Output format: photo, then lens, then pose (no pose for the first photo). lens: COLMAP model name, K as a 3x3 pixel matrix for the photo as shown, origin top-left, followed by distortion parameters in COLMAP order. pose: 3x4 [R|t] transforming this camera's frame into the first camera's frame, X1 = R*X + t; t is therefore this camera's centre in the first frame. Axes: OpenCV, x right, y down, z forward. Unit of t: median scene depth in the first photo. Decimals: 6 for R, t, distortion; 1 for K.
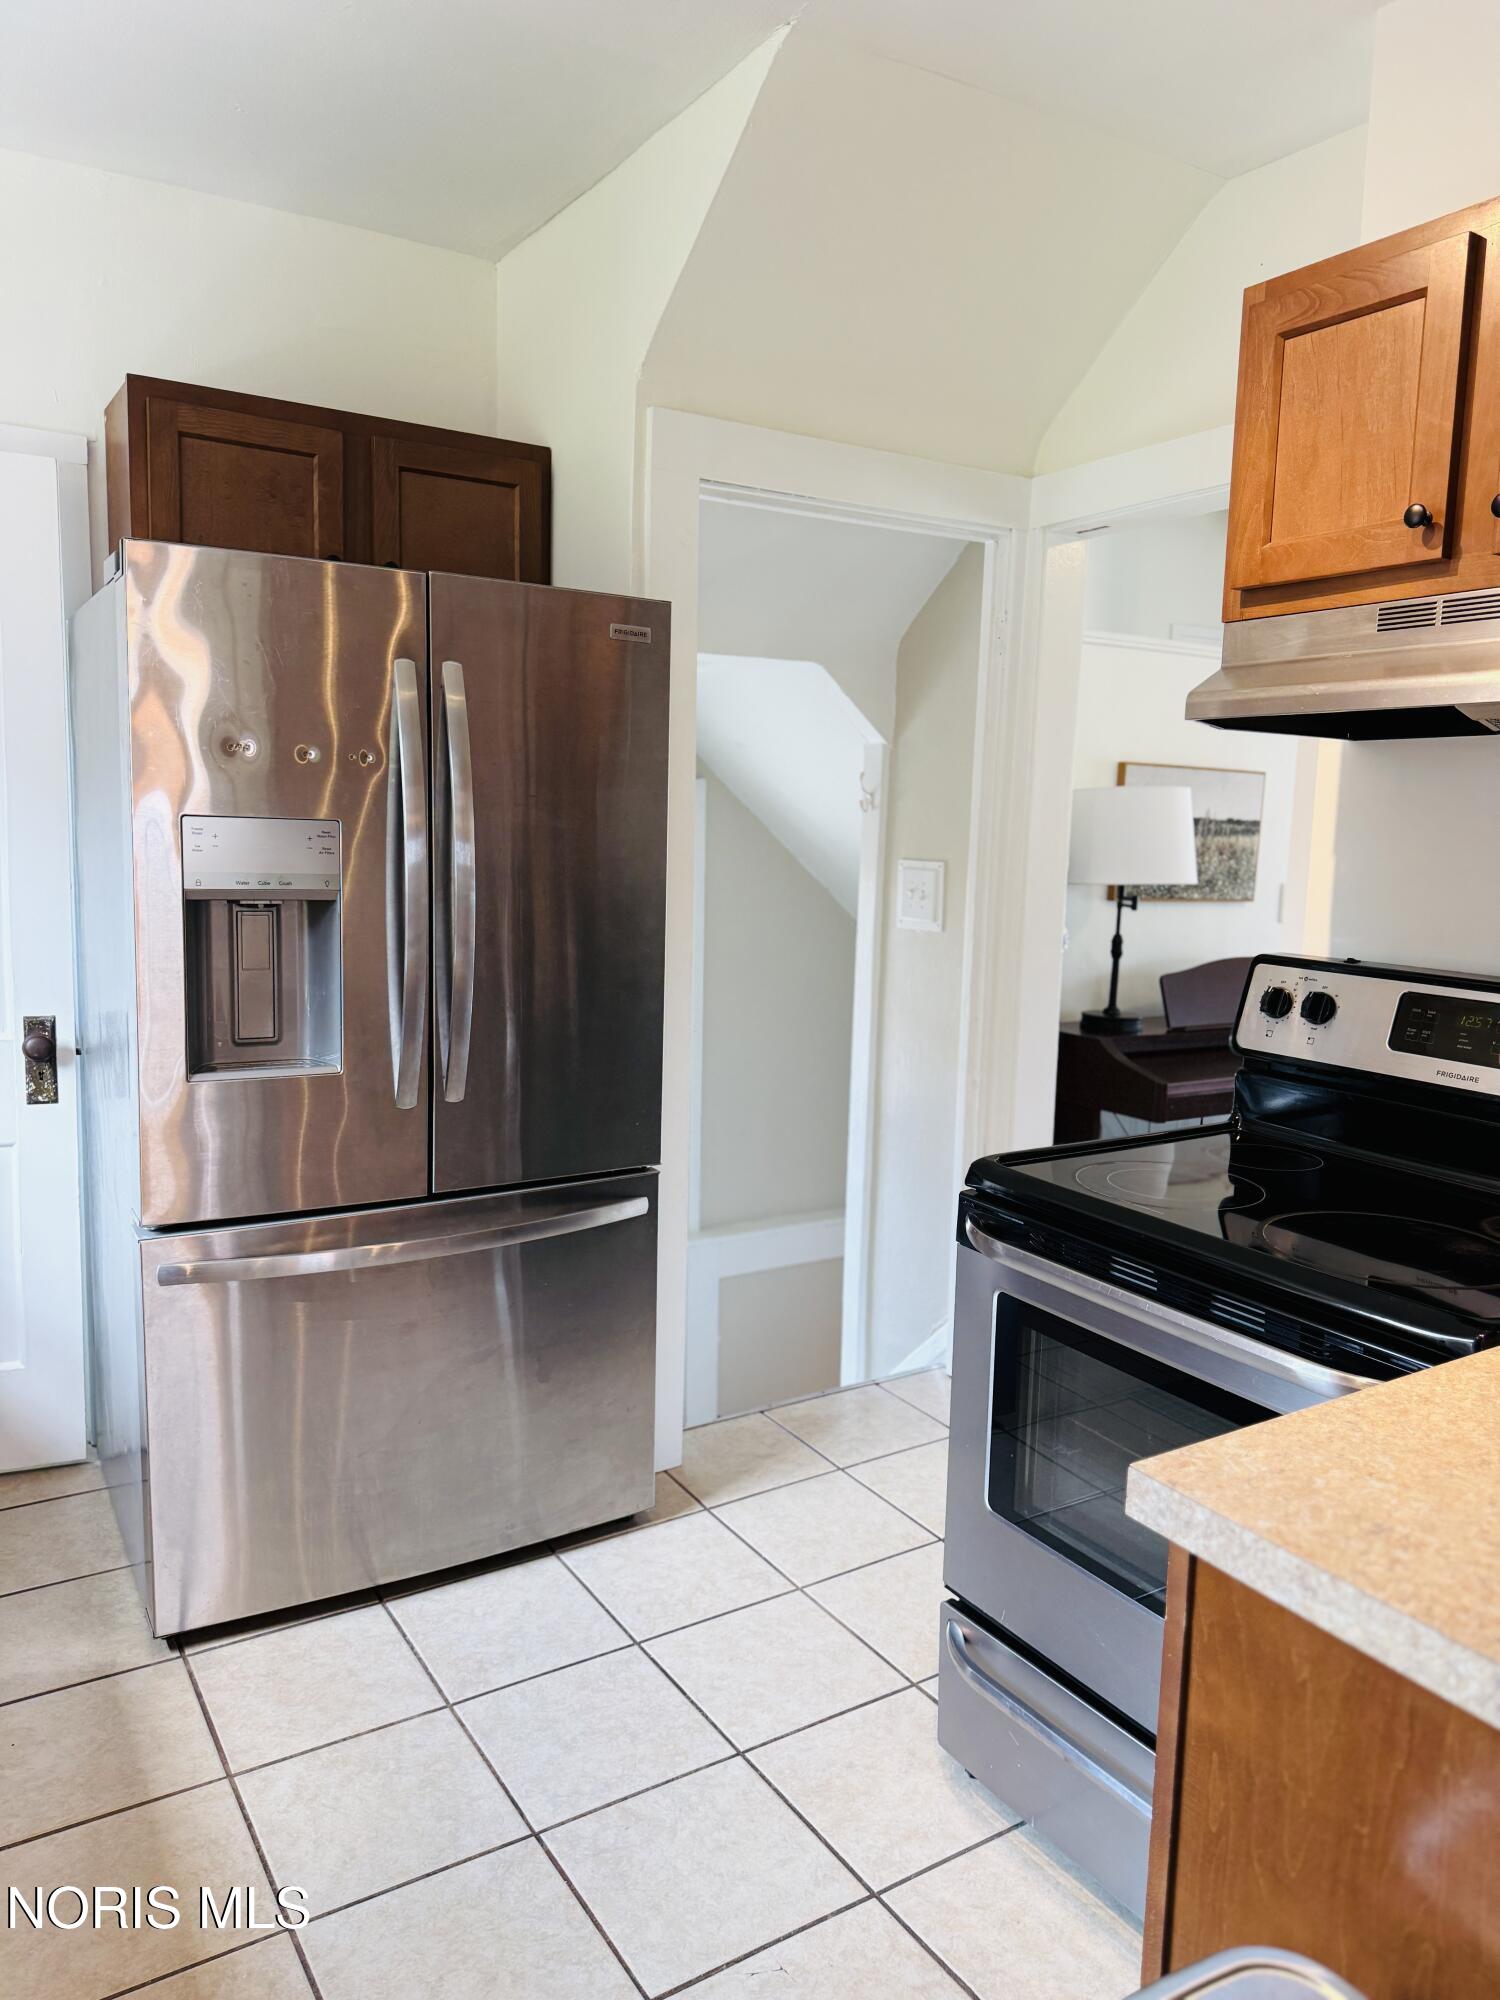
lens RADIAL K [[1418.5, 0, 743.1], [0, 1418.5, 994.9], [0, 0, 1]] dist [0.008317, -0.002441]
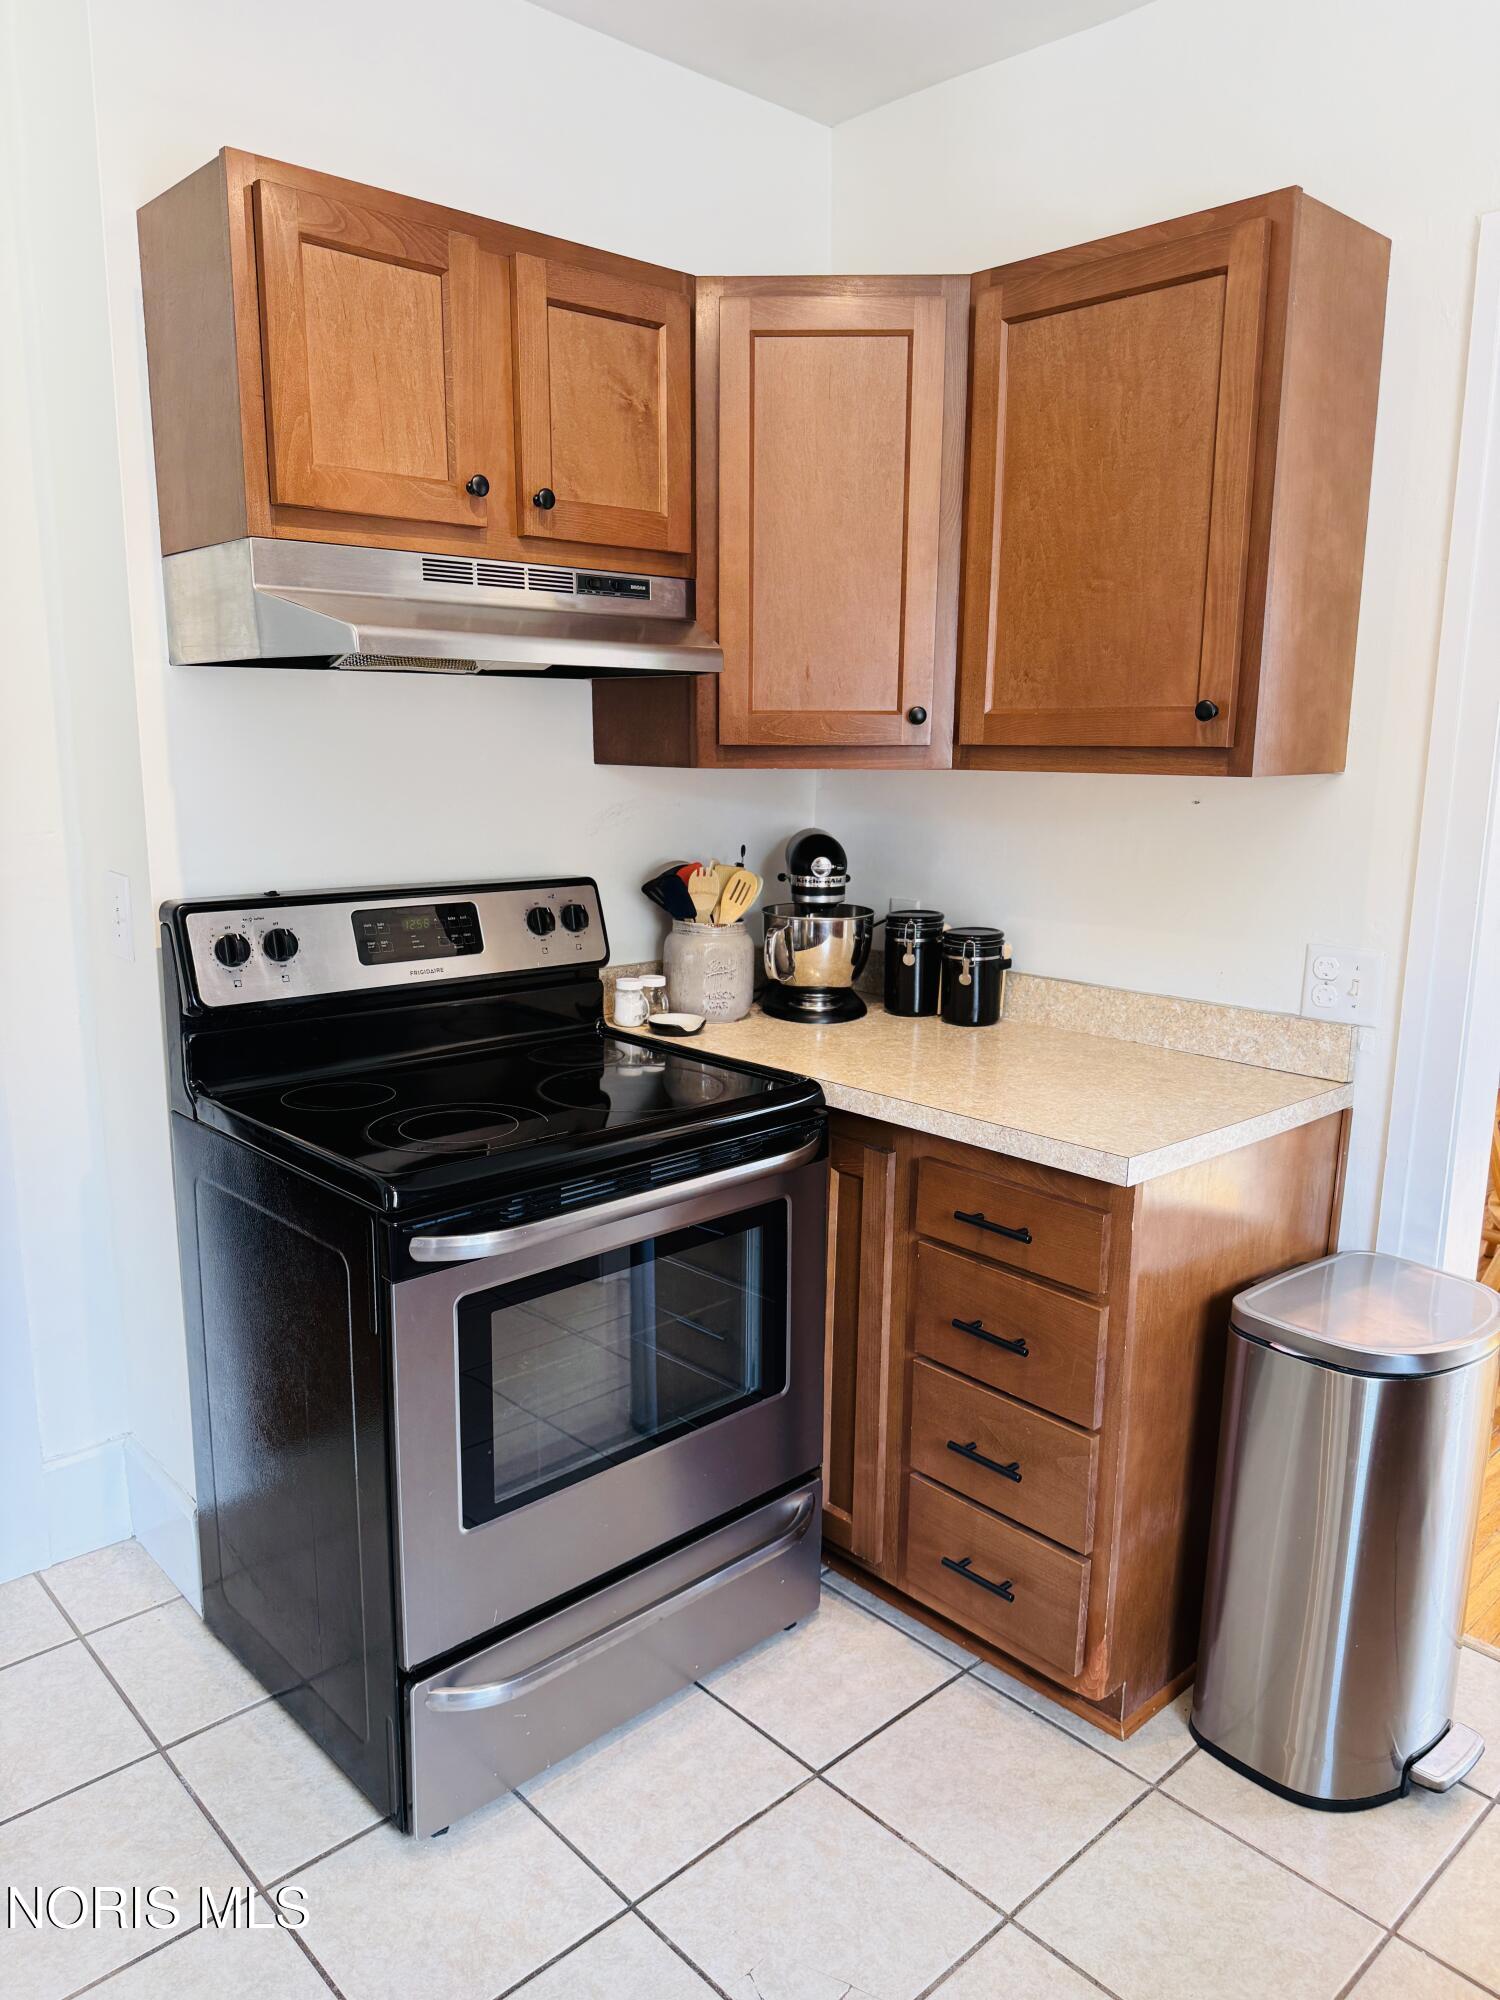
lens RADIAL K [[1418.5, 0, 742.3], [0, 1418.5, 1009.4], [0, 0, 1]] dist [0.008317, -0.002441]
pose [[-0.185855, -0.208442, 0.960213, -0.691421], [0.116149, 0.965728, 0.232120, -0.156954], [-0.975688, 0.154668, -0.155275, 0.954545]]
